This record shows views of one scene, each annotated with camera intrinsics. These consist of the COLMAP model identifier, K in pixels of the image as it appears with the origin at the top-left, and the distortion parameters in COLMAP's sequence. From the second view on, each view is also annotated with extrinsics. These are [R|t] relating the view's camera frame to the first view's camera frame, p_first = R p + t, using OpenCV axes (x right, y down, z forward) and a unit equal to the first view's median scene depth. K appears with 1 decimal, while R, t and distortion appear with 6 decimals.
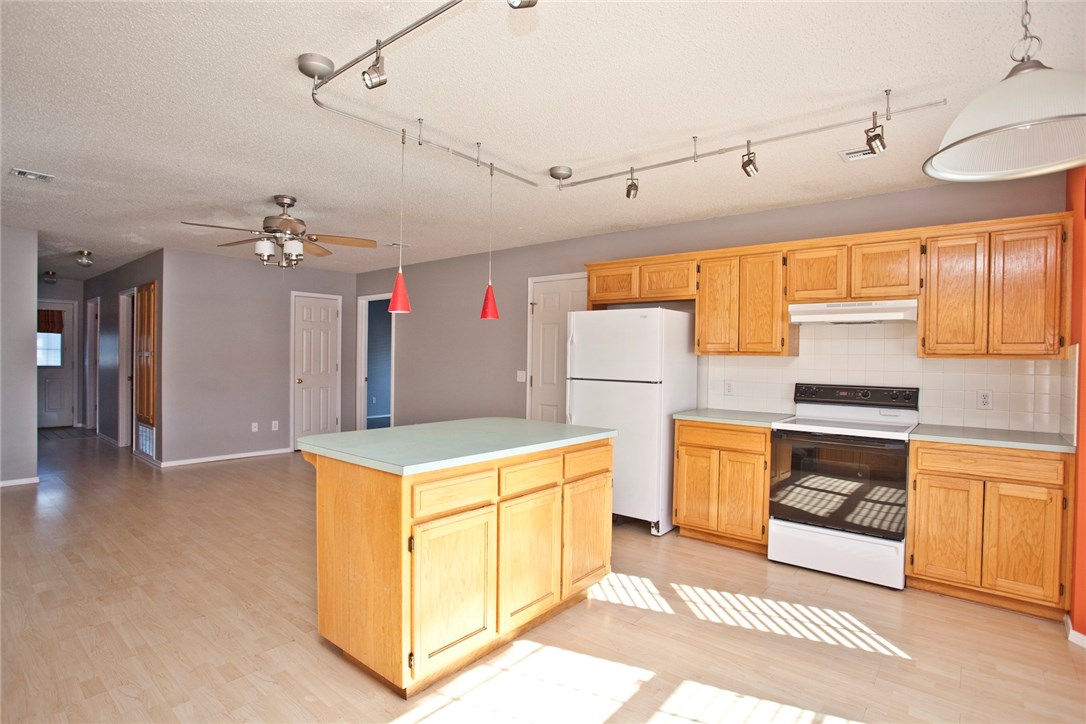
lens RADIAL K [[541.1, 0, 543.0], [0, 541.1, 362.0], [0, 0, 1]] dist [-0.072572, 0.032393]
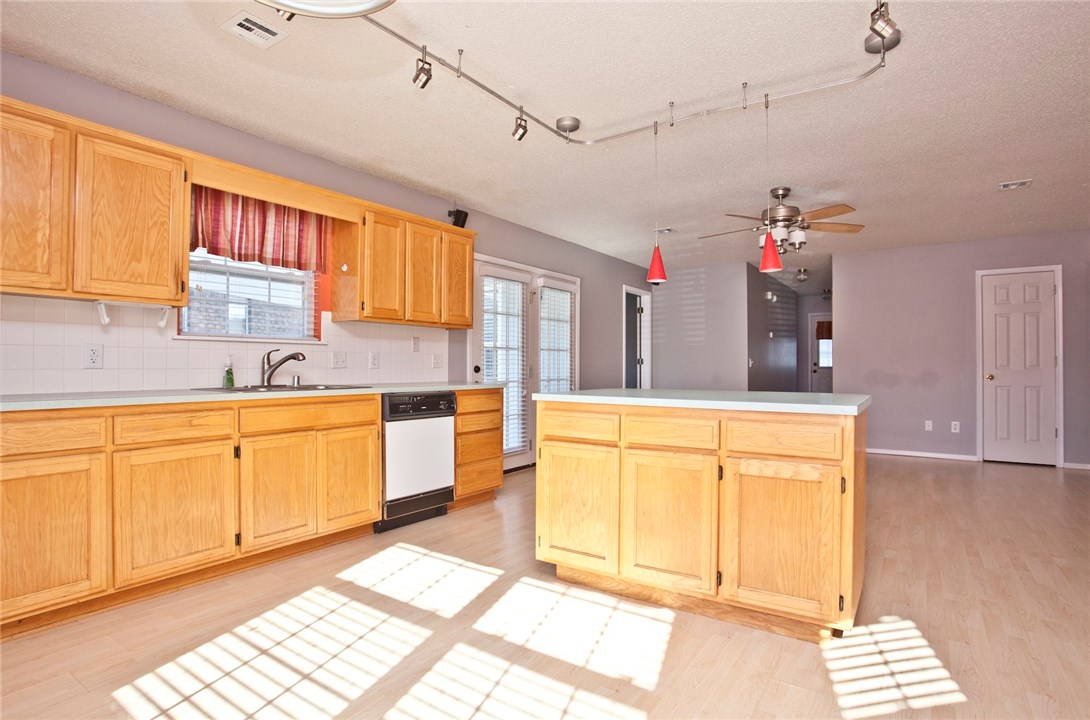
lens RADIAL K [[556.3, 0, 545.0], [0, 556.3, 360.0], [0, 0, 1]] dist [-0.073522, 0.031570]
pose [[0.092229, -0.022741, -0.995478, 0.364712], [-0.012133, 0.999639, -0.023960, 0.043959], [0.995664, 0.014288, 0.091920, 0.276403]]
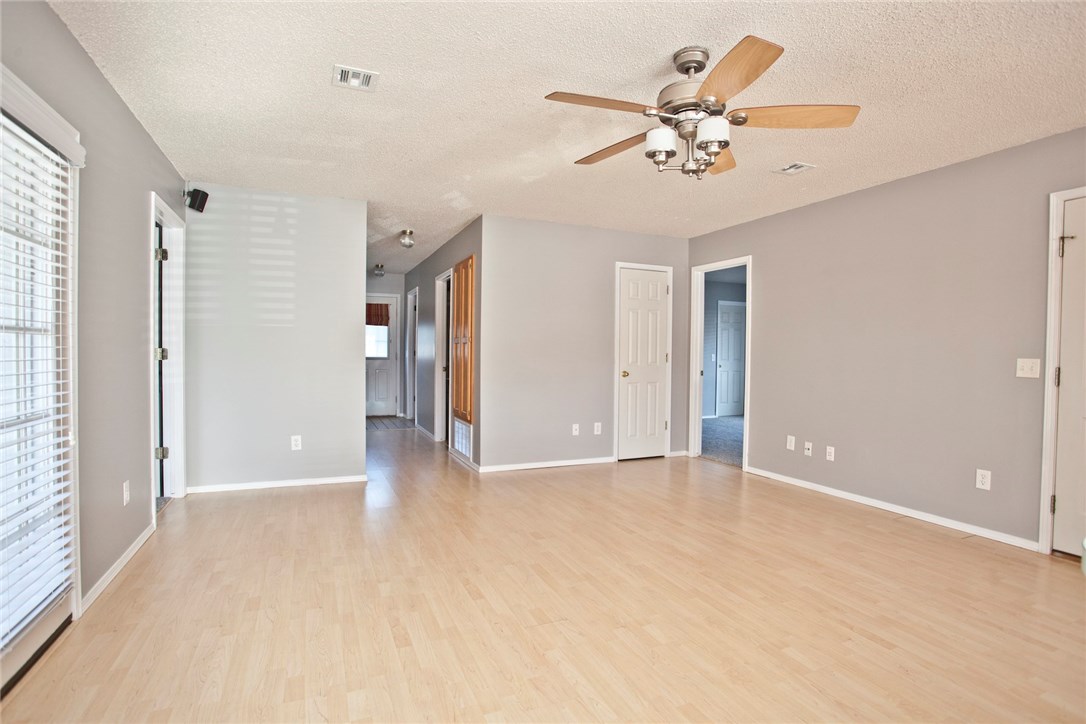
lens RADIAL K [[541.1, 0, 543.0], [0, 541.1, 362.0], [0, 0, 1]] dist [-0.072572, 0.032393]
pose [[0.892733, 0.003887, -0.450569, -0.236459], [-0.002786, 0.999991, 0.003106, 0.018233], [0.450577, -0.001518, 0.892736, 0.259762]]
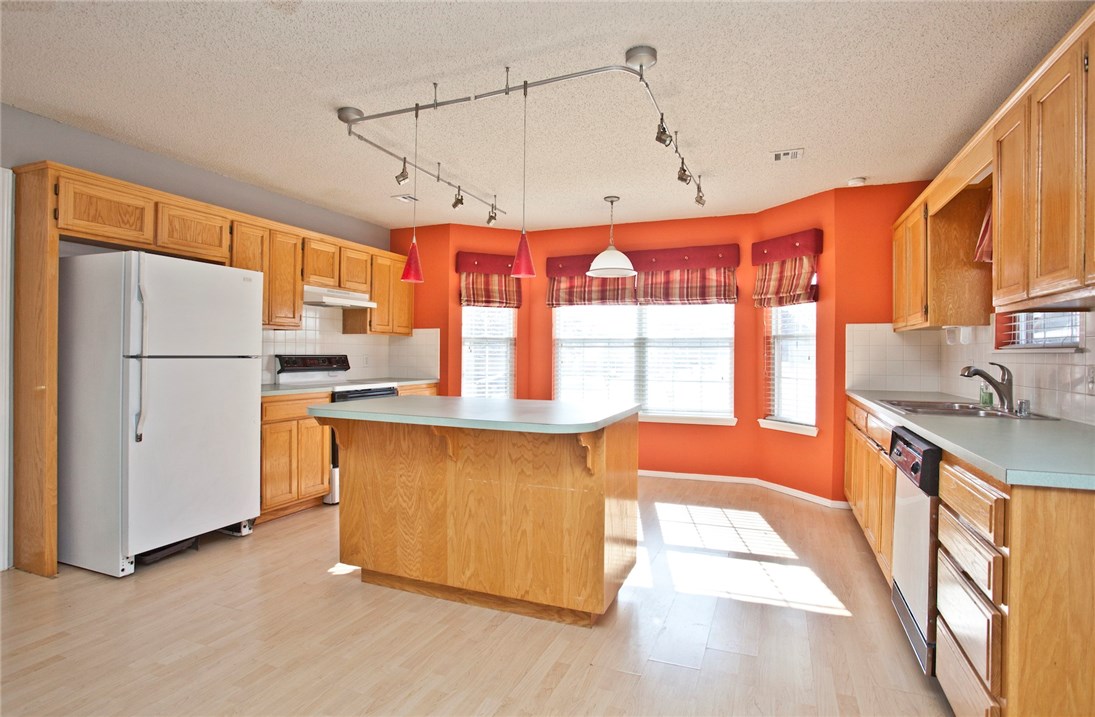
lens RADIAL K [[560.2, 0, 549.3], [0, 560.2, 352.2], [0, 0, 1]] dist [-0.067011, 0.000766]
pose [[-0.298738, -0.014782, 0.954221, -0.499788], [-0.002763, 0.999889, 0.014625, 0.010366], [-0.954331, 0.001733, -0.298746, 0.520831]]
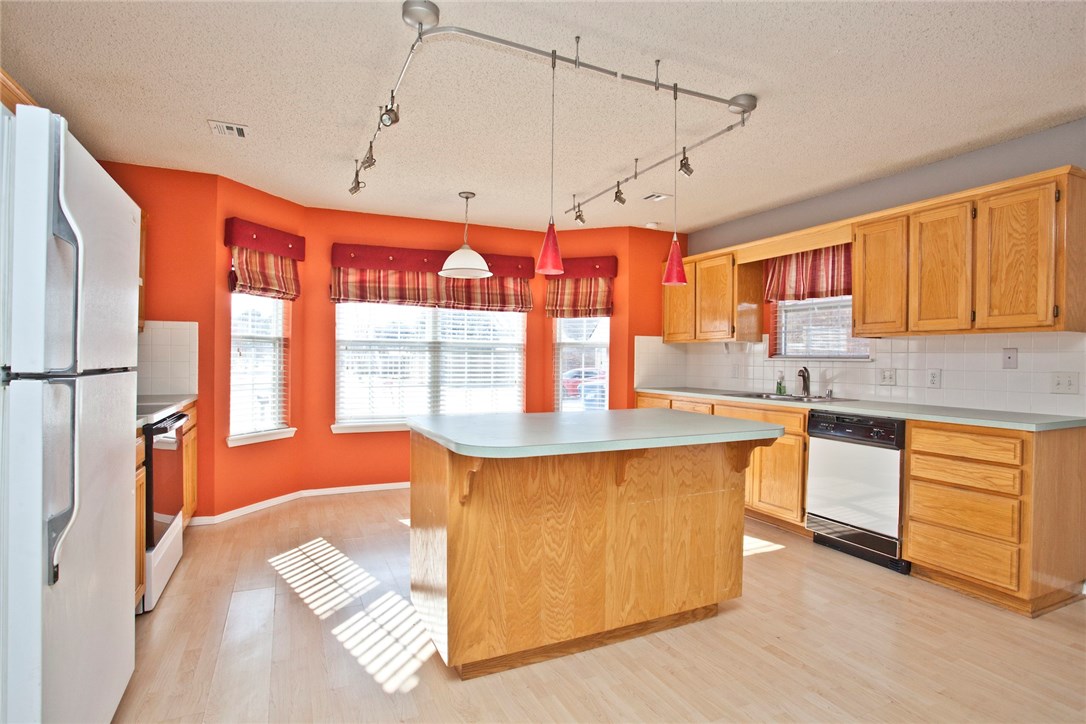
lens RADIAL K [[548.7, 0, 543.0], [0, 548.7, 362.0], [0, 0, 1]] dist [-0.060056, 0.000562]
pose [[-0.905034, -0.026656, 0.424503, -0.190944], [-0.019275, 0.999579, 0.021674, 0.009709], [-0.424902, 0.011433, -0.905167, 0.804757]]
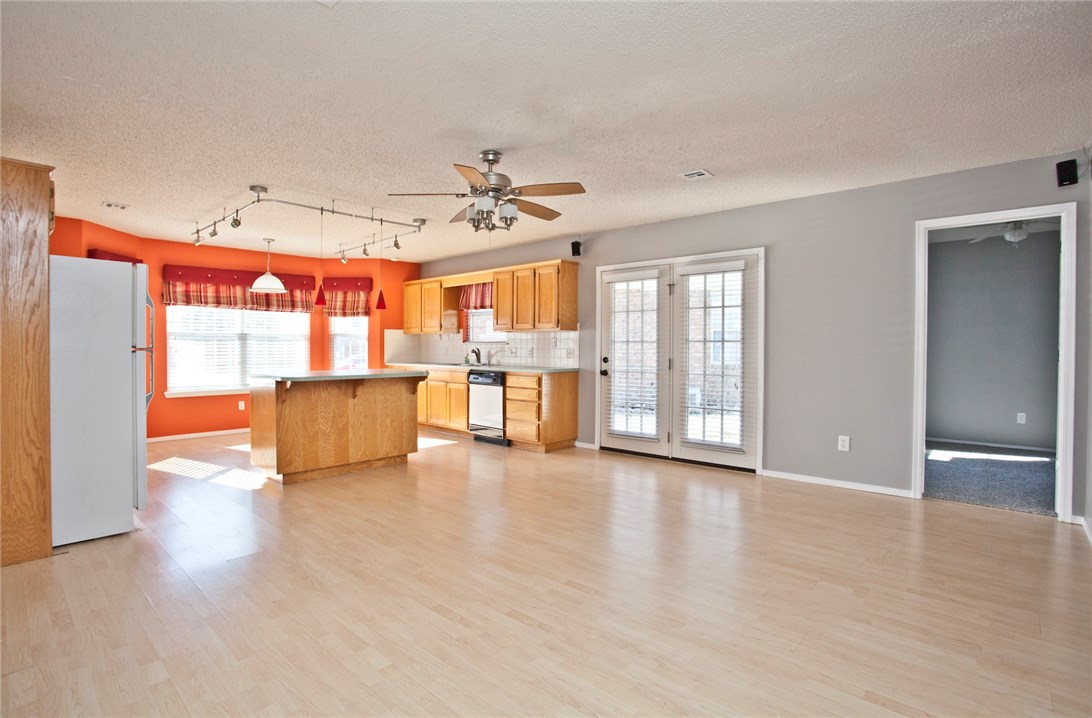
lens RADIAL K [[525.2, 0, 540.9], [0, 525.2, 354.8], [0, 0, 1]] dist [-0.067644, 0.025021]
pose [[-0.998575, -0.018220, 0.050161, -0.401911], [-0.016905, 0.999505, 0.026521, 0.006344], [-0.050619, 0.025636, -0.998389, 1.220394]]
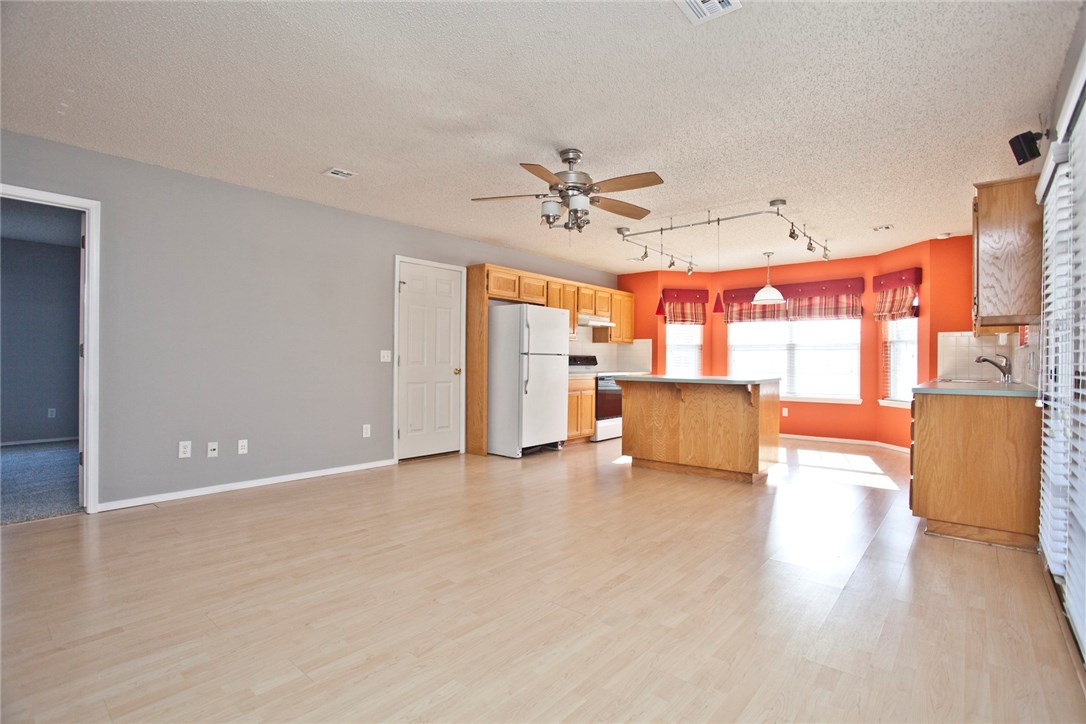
lens RADIAL K [[518.3, 0, 551.1], [0, 518.3, 362.3], [0, 0, 1]] dist [-0.066611, 0.027564]
pose [[0.007191, -0.018090, 0.999811, -0.881472], [0.002949, 0.999832, 0.018069, 0.020341], [-0.999970, 0.002818, 0.007243, 0.662984]]
